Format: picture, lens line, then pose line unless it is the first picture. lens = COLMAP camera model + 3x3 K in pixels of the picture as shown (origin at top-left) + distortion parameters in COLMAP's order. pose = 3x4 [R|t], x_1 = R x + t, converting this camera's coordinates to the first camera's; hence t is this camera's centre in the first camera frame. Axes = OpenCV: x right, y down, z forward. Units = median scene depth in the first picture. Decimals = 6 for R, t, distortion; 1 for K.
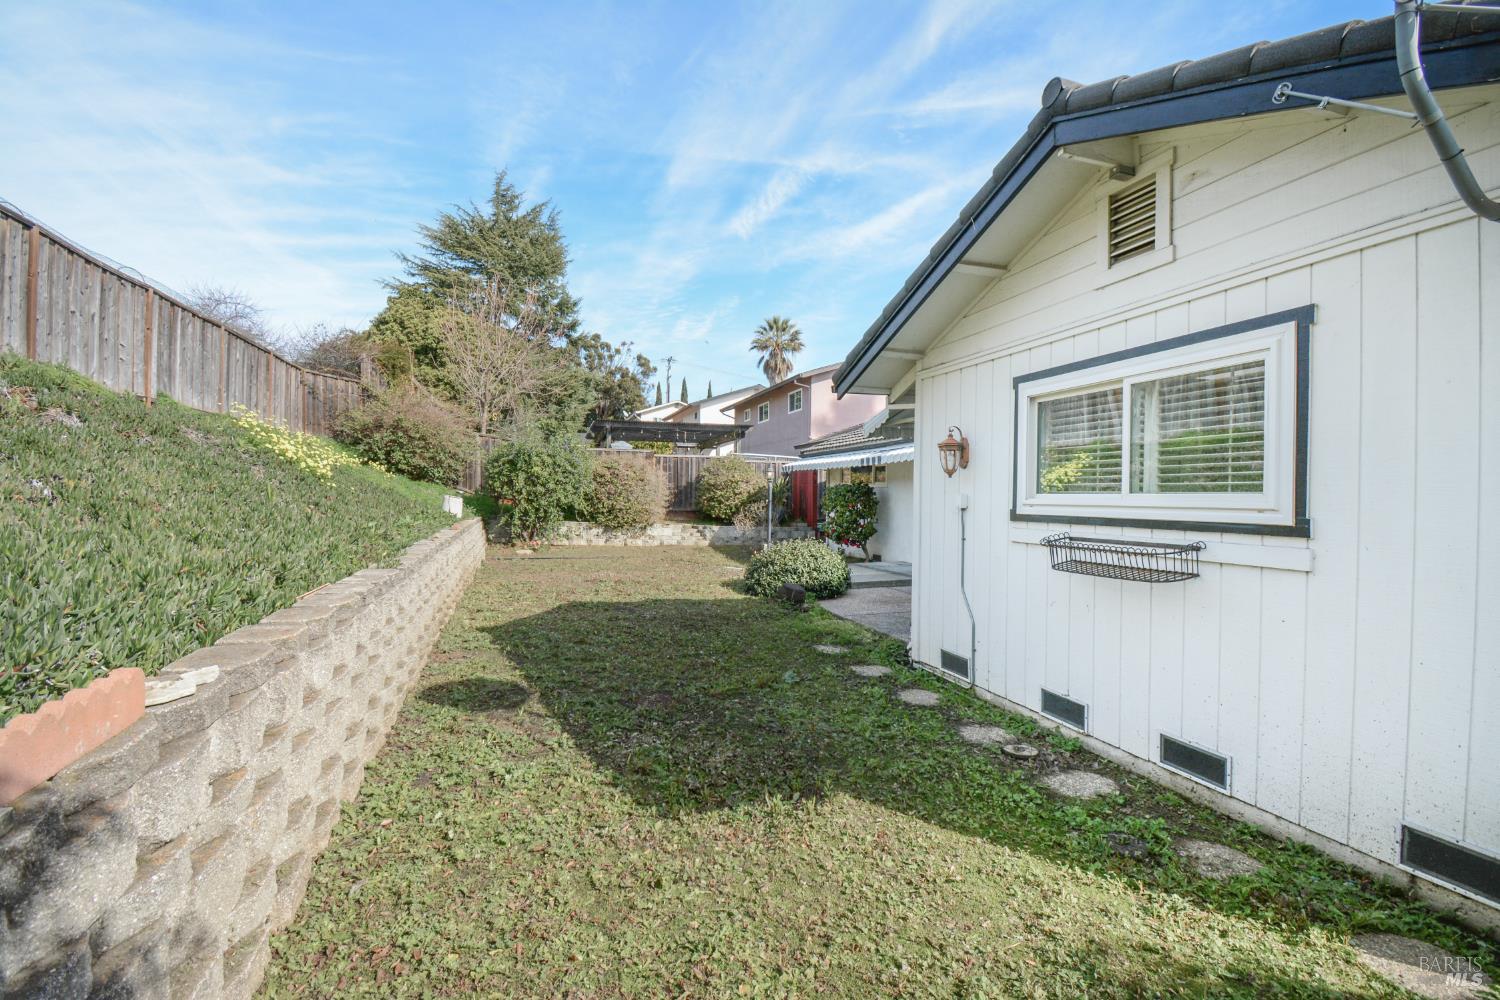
lens RADIAL K [[660.2, 0, 763.3], [0, 660.2, 504.0], [0, 0, 1]] dist [-0.000336, -0.015220]
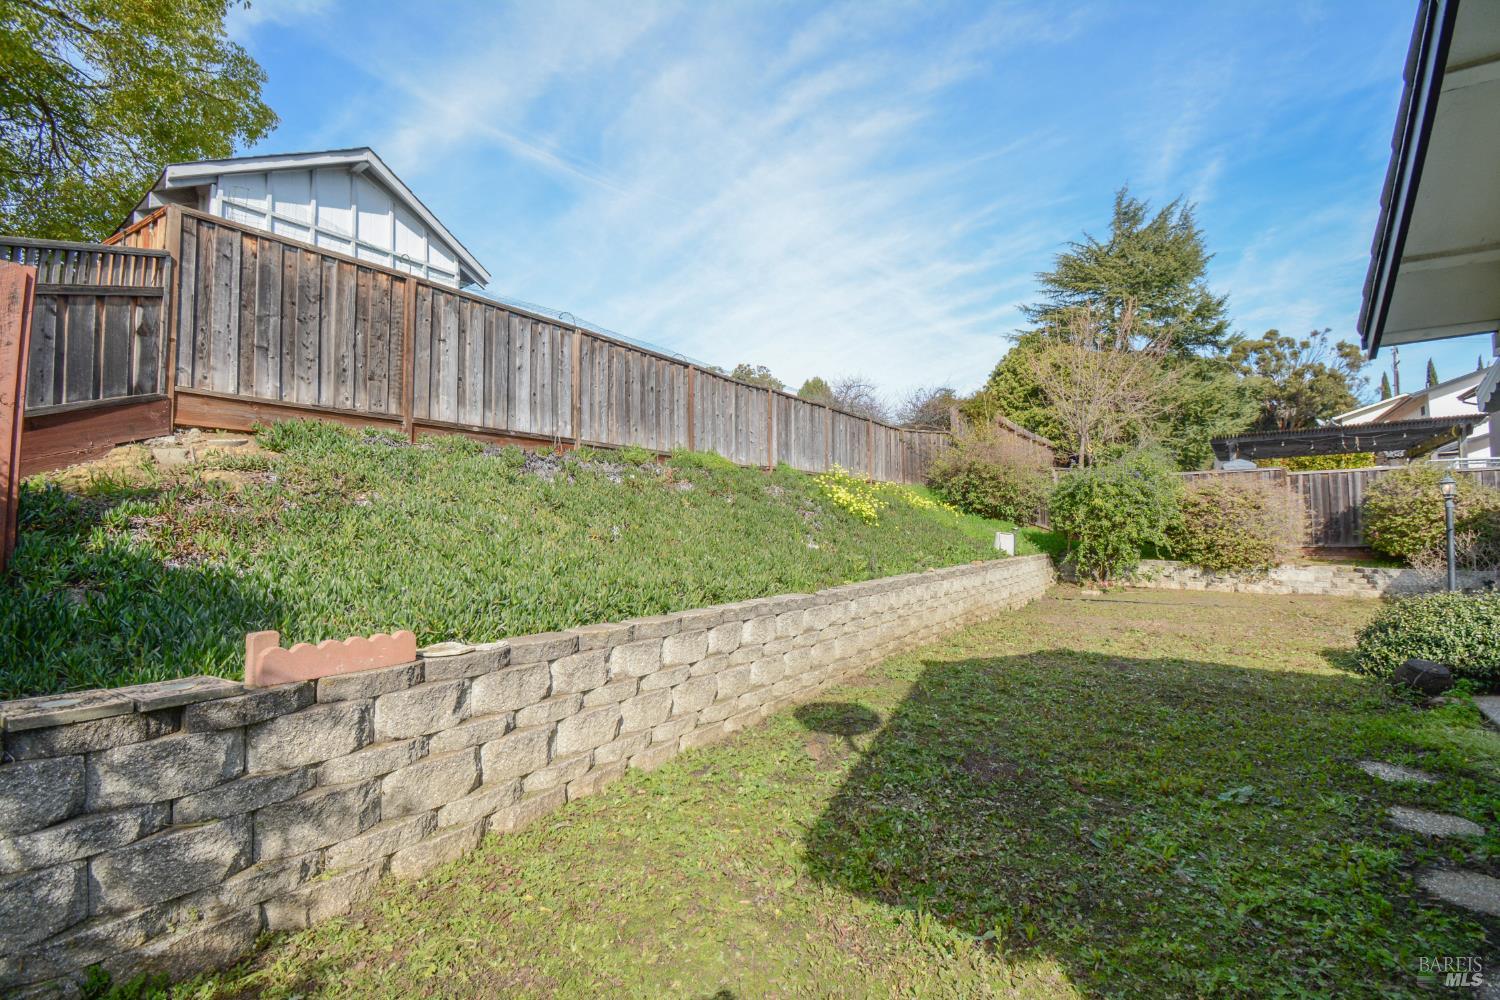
lens RADIAL K [[665.7, 0, 755.2], [0, 665.7, 500.6], [0, 0, 1]] dist [0.022666, -0.029923]
pose [[0.588725, -0.059675, -0.806127, 0.101993], [0.008452, 0.997671, -0.067682, 0.003844], [0.808289, 0.033032, 0.587859, 0.070149]]
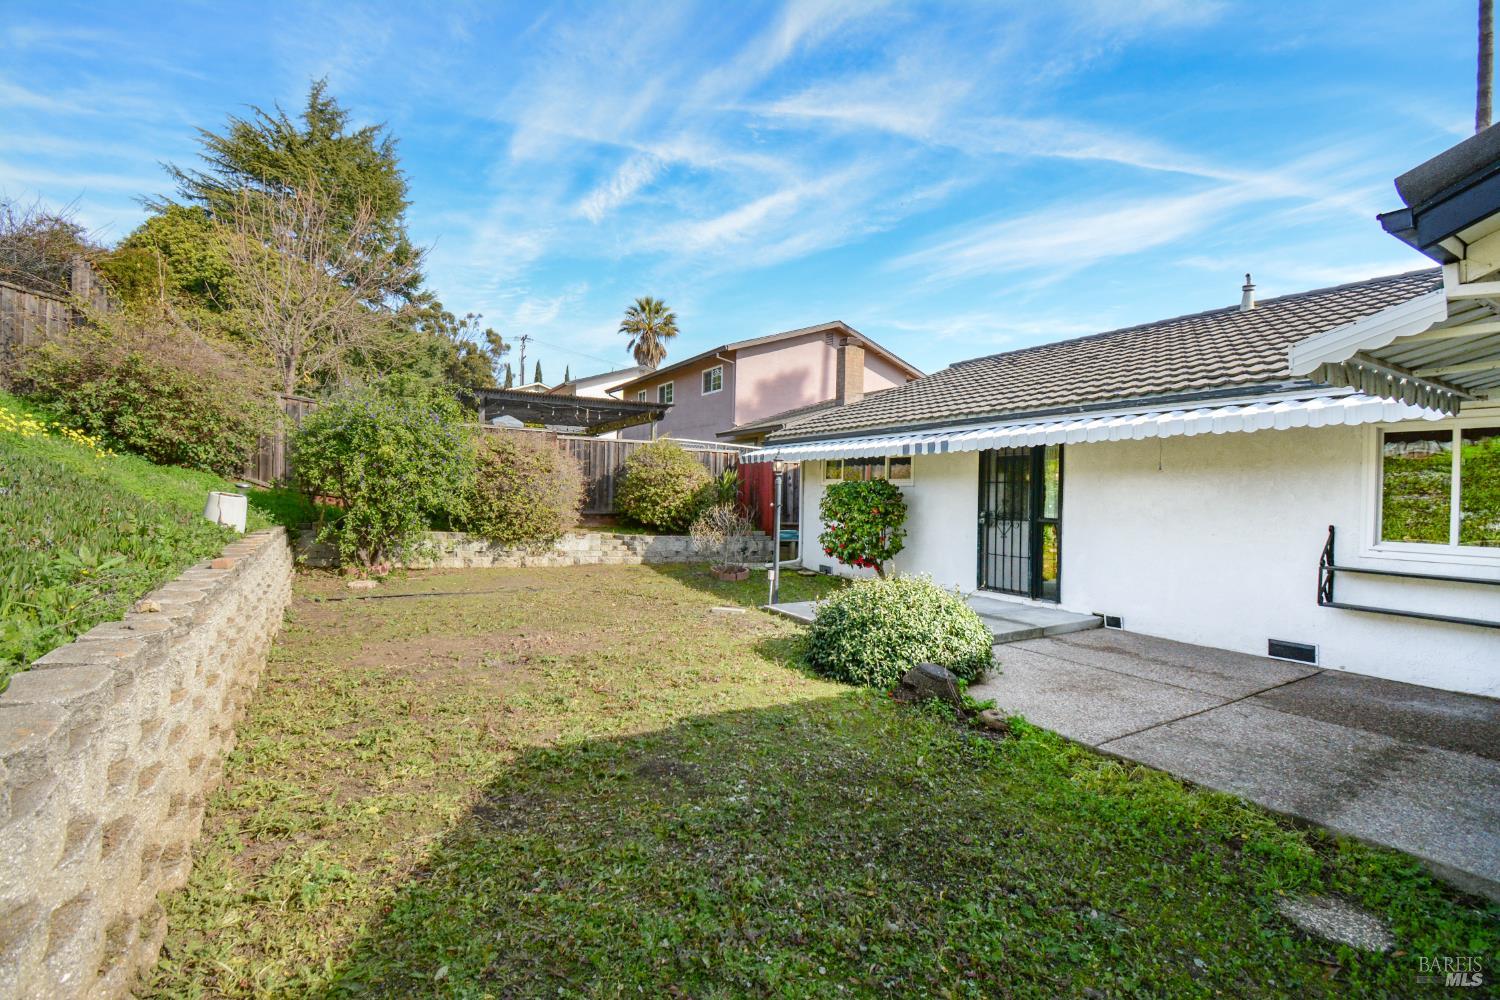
lens RADIAL K [[665.7, 0, 755.2], [0, 665.7, 500.6], [0, 0, 1]] dist [0.022666, -0.029923]
pose [[0.978244, 0.008043, 0.207300, -0.119192], [-0.008223, 0.999966, 0.000006, -0.007063], [-0.207293, -0.001710, 0.978277, 0.279989]]
